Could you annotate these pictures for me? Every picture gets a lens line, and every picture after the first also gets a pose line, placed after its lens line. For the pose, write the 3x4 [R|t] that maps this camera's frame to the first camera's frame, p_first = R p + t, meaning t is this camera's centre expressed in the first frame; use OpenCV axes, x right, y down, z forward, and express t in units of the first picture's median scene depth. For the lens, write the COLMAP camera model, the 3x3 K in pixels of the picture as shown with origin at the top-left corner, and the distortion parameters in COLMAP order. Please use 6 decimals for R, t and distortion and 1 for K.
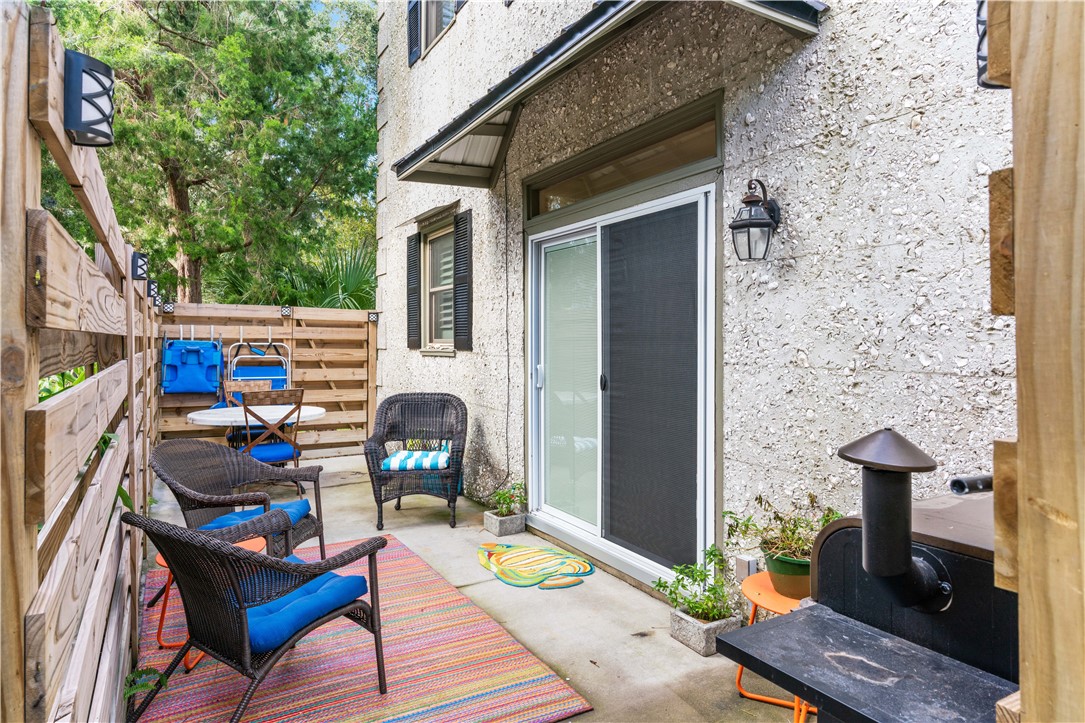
lens RADIAL K [[652.6, 0, 542.6], [0, 652.6, 357.2], [0, 0, 1]] dist [0.001747, 0.000108]
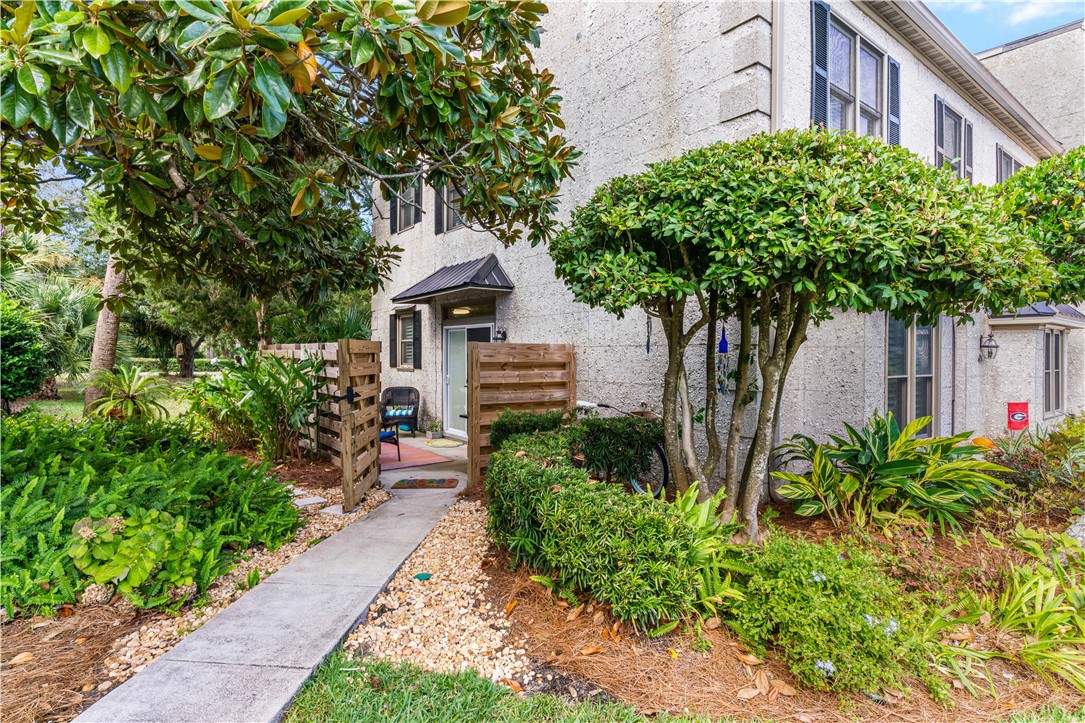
lens RADIAL K [[563.4, 0, 540.4], [0, 563.4, 362.5], [0, 0, 1]] dist [-0.002675, -0.000044]
pose [[0.994026, -0.000802, 0.109136, 0.106167], [0.001122, 0.999995, -0.002868, -0.028755], [-0.109134, 0.002974, 0.994023, -1.158751]]
